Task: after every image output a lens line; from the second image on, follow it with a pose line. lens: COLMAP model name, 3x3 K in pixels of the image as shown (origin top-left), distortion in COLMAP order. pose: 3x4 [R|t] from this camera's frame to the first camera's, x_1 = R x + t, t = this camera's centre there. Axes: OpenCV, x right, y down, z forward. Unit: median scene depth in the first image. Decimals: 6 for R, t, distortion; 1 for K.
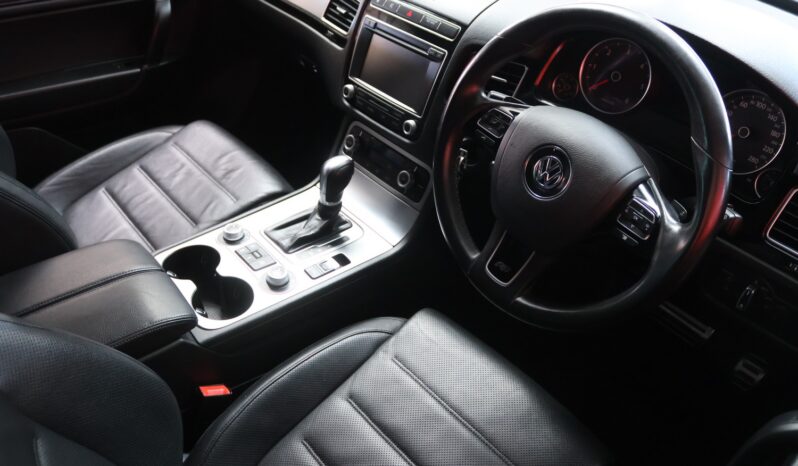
lens RADIAL K [[650.8, 0, 381.0], [0, 650.8, 231.8], [0, 0, 1]] dist [-0.080251, 0.009329]
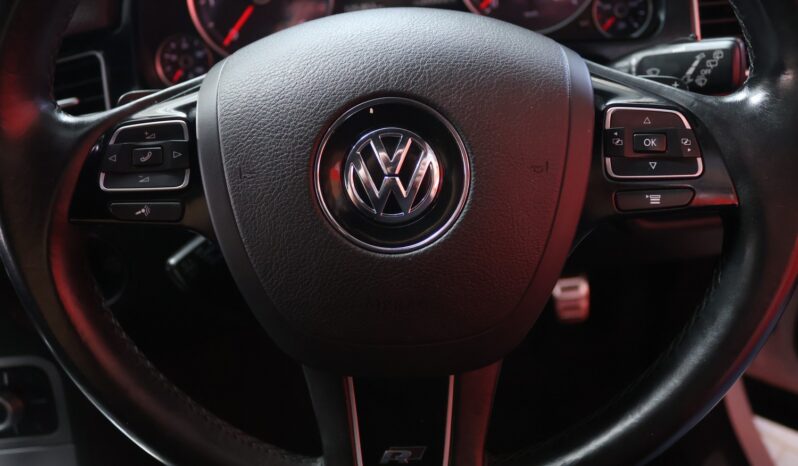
lens RADIAL K [[650.8, 0, 381.0], [0, 650.8, 231.8], [0, 0, 1]] dist [-0.080251, 0.009329]
pose [[0.634547, -0.539025, 0.553897, 0.029480], [0.587566, 0.802021, 0.107369, -0.070441], [-0.502112, 0.257321, 0.825633, 0.465214]]
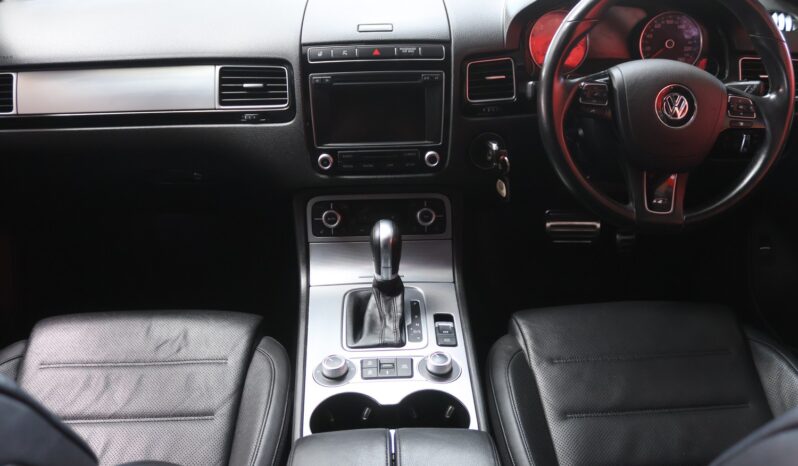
lens RADIAL K [[650.8, 0, 381.0], [0, 650.8, 231.8], [0, 0, 1]] dist [-0.080251, 0.009329]
pose [[0.617774, -0.446912, 0.647013, -0.619613], [0.506844, 0.855384, 0.106900, -0.192534], [-0.601219, 0.261894, 0.754948, 0.316458]]
